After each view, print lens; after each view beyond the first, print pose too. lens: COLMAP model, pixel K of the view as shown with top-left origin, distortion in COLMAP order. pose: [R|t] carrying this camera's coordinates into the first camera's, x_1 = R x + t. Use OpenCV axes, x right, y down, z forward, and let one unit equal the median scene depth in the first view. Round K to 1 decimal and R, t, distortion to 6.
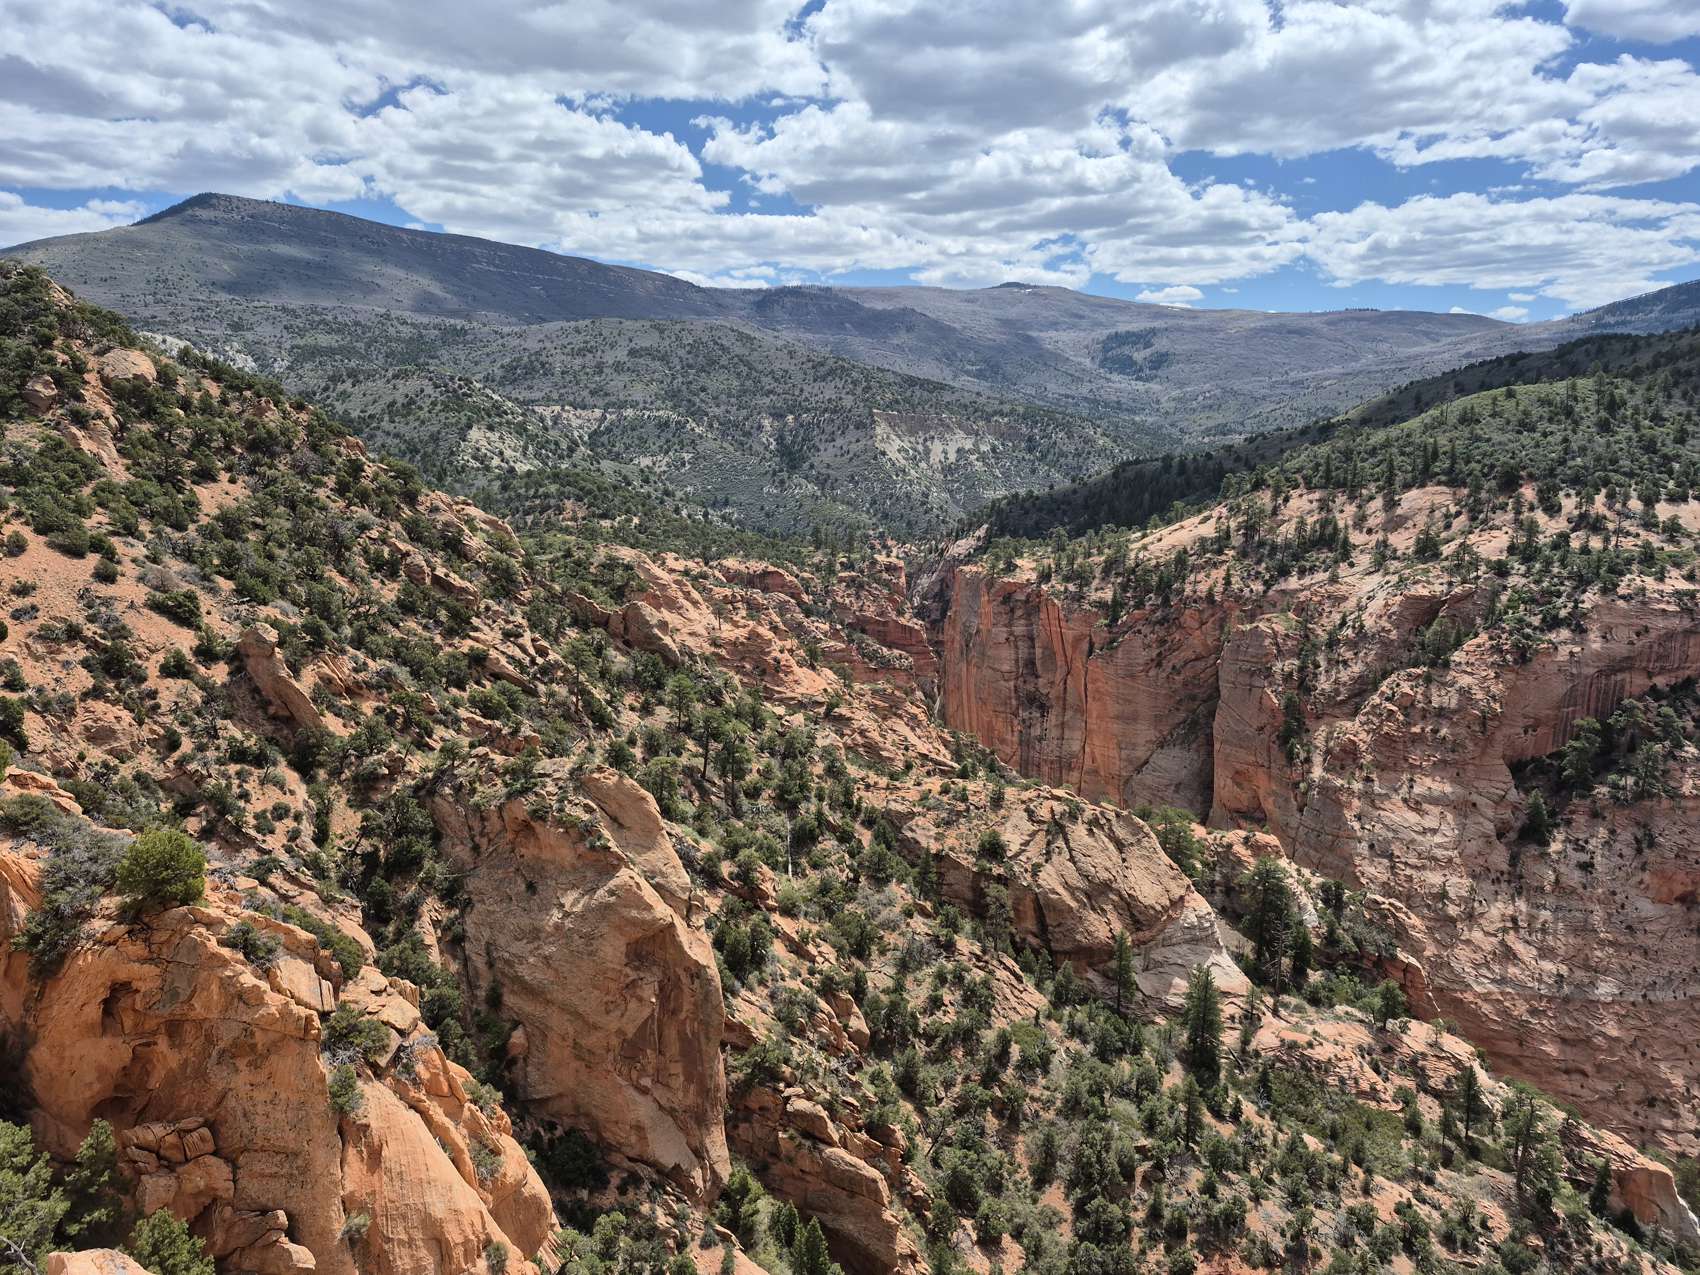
lens RADIAL K [[1165.7, 0, 859.2], [0, 1165.7, 618.7], [0, 0, 1]] dist [0.080443, -0.086946]
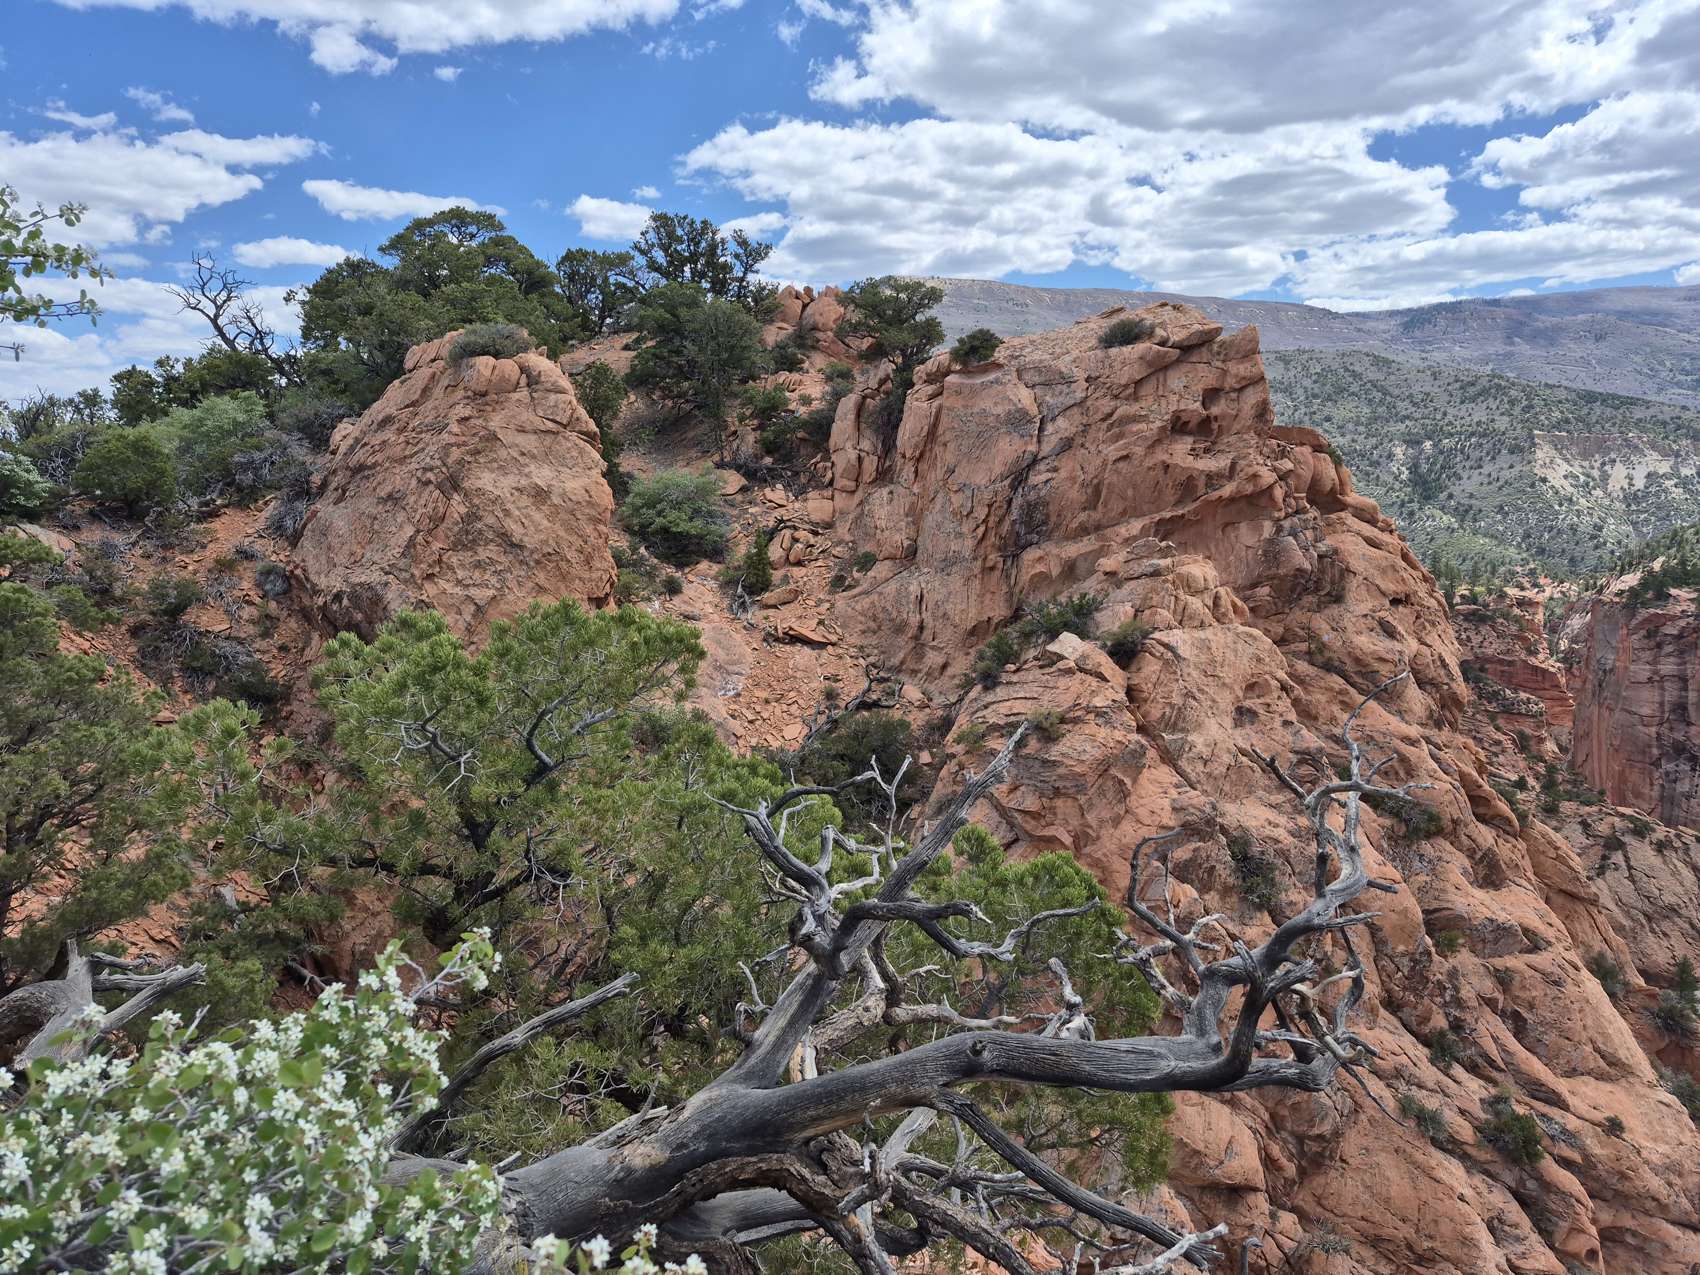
lens RADIAL K [[1165.7, 0, 863.1], [0, 1165.7, 645.0], [0, 0, 1]] dist [0.080443, -0.086946]
pose [[0.873194, 0.044928, -0.485298, 0.064577], [-0.051119, 0.998692, 0.000478, 0.034279], [0.484685, 0.024391, 0.874349, -0.093180]]
